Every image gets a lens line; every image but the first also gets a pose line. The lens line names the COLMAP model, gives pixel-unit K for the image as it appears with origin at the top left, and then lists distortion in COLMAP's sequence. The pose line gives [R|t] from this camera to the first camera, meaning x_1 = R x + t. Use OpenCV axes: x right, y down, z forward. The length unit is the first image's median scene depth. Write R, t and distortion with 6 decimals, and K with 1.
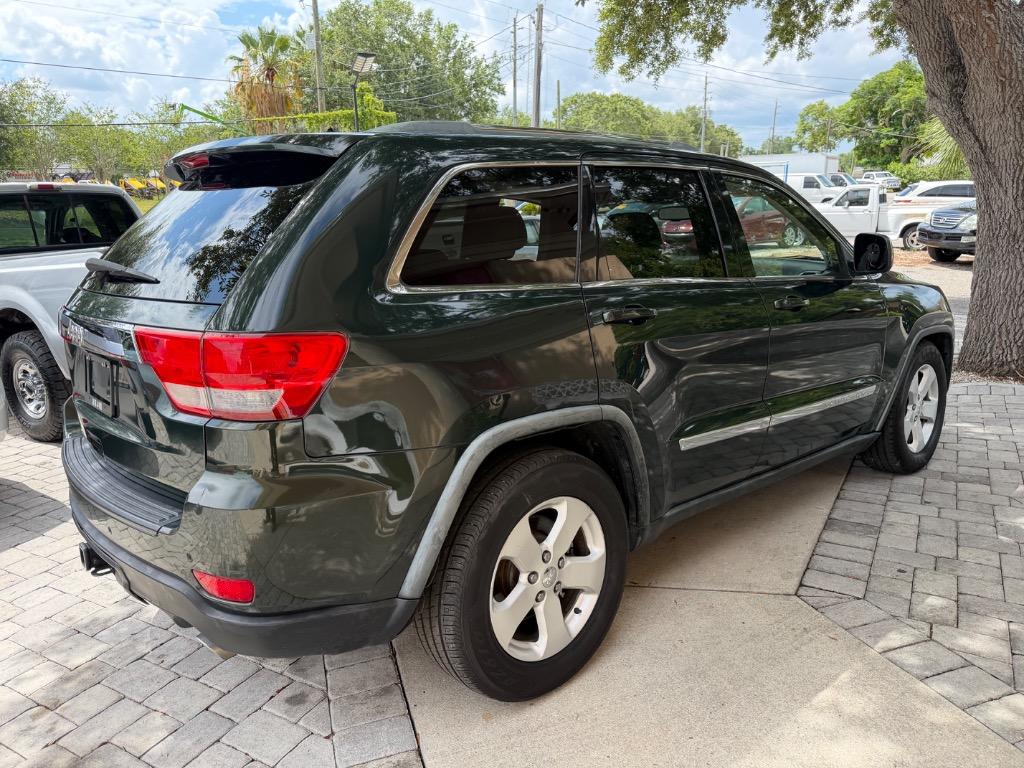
lens RADIAL K [[721.8, 0, 512.0], [0, 721.8, 384.0], [0, 0, 1]] dist [0.004583, -0.002220]
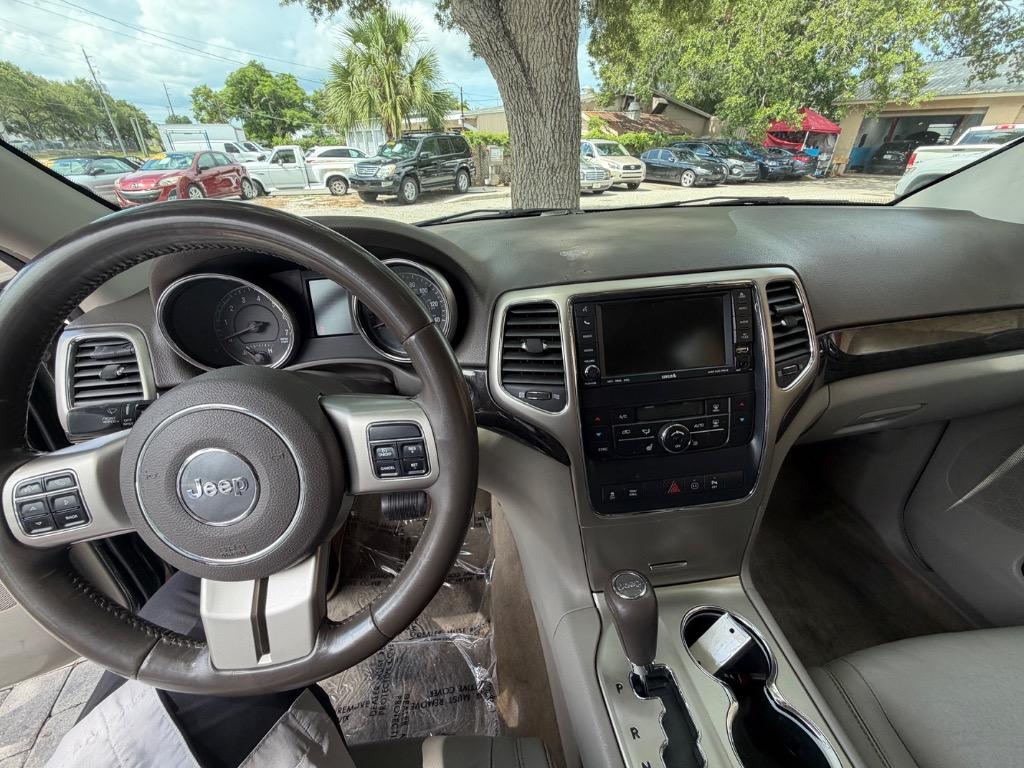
lens RADIAL K [[413.4, 0, 506.6], [0, 413.4, 381.8], [0, 0, 1]] dist [0.001180, 0.000674]
pose [[0.599587, -0.385816, 0.701171, 0.017368], [0.213027, 0.921457, 0.324863, -0.026347], [-0.771437, -0.045415, 0.634683, 0.135228]]
